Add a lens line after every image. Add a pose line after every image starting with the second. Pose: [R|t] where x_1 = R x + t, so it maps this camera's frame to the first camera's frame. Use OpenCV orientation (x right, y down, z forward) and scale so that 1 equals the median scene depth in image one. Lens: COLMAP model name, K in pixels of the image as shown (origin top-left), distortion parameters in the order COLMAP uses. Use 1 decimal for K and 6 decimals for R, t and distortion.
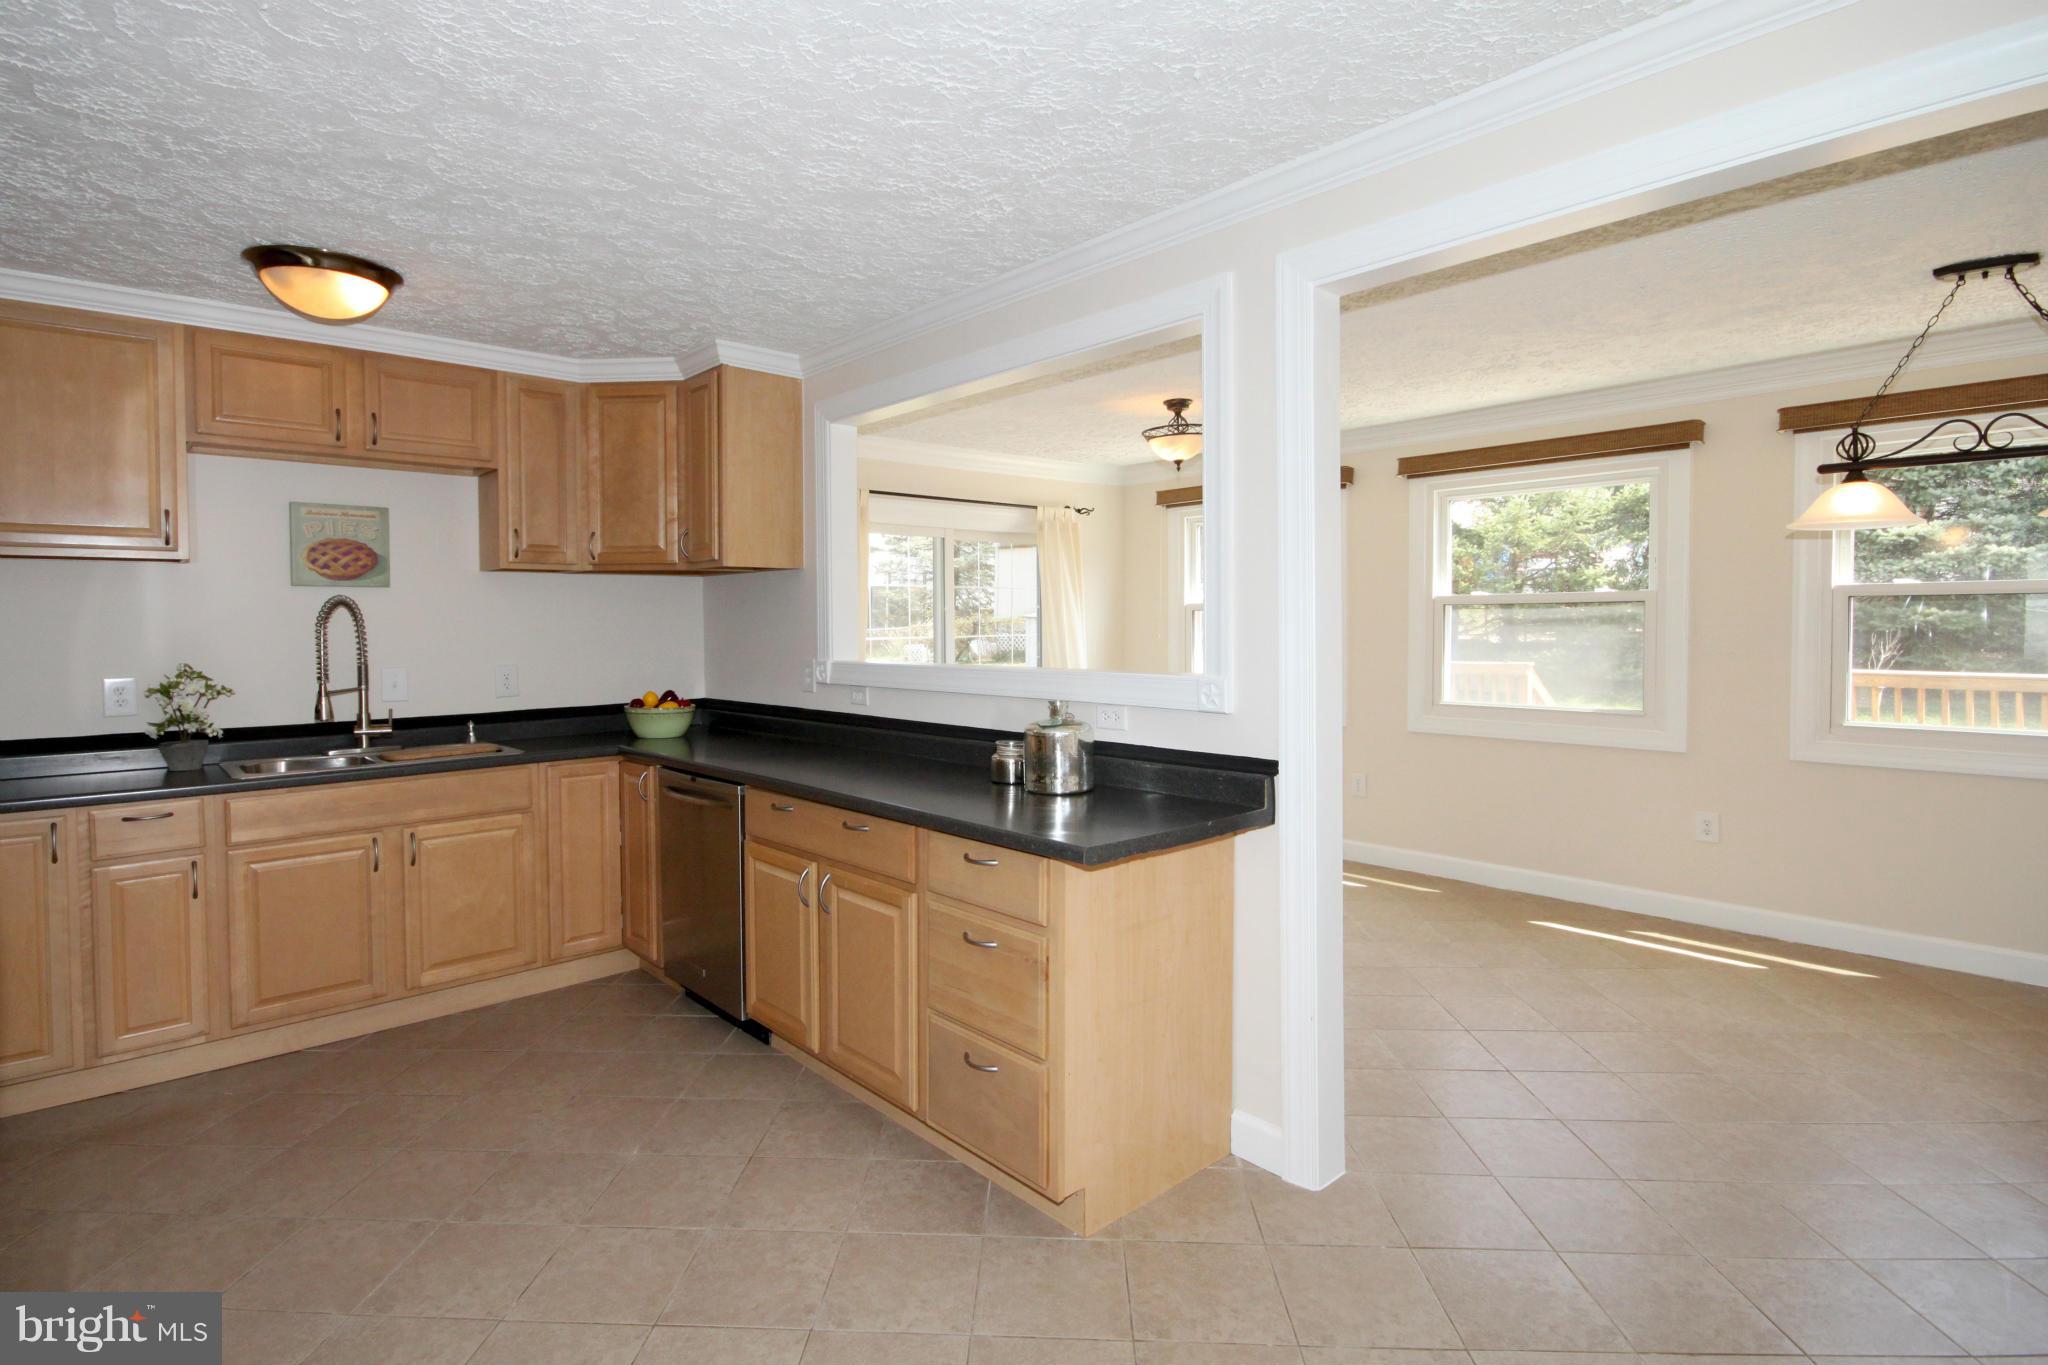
lens RADIAL K [[984.3, 0, 1012.5], [0, 984.3, 639.4], [0, 0, 1]] dist [-0.006250, -0.006308]
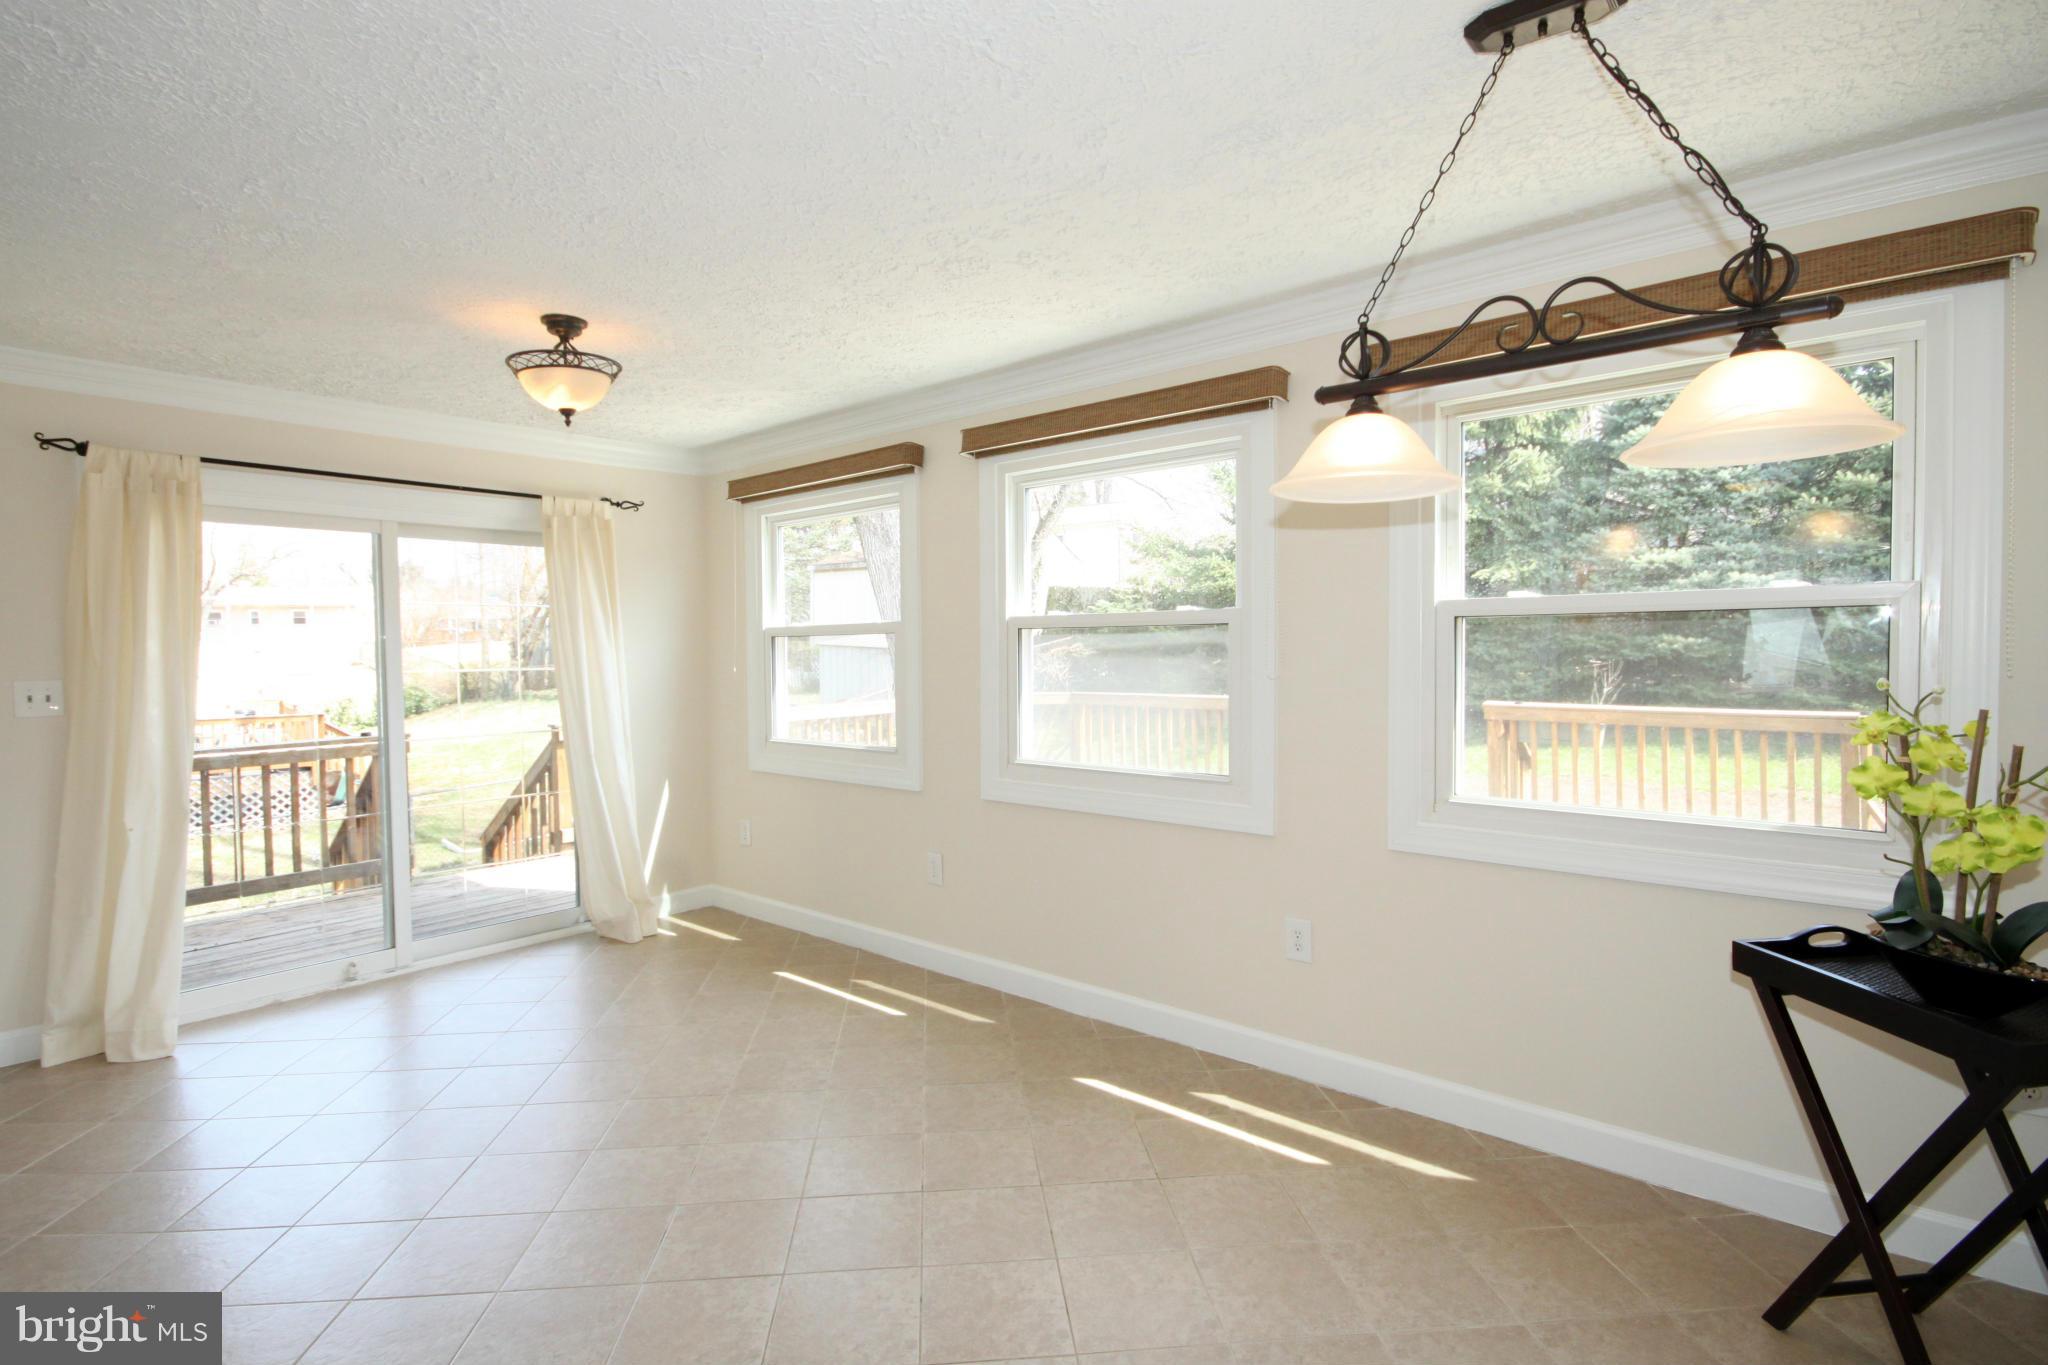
lens RADIAL K [[984.3, 0, 1032.3], [0, 984.3, 669.2], [0, 0, 1]] dist [-0.006250, -0.006308]
pose [[0.988999, -0.002810, 0.147893, 0.336804], [0.002427, 0.999993, 0.002765, -0.007009], [-0.147900, -0.002376, 0.988999, 0.261460]]
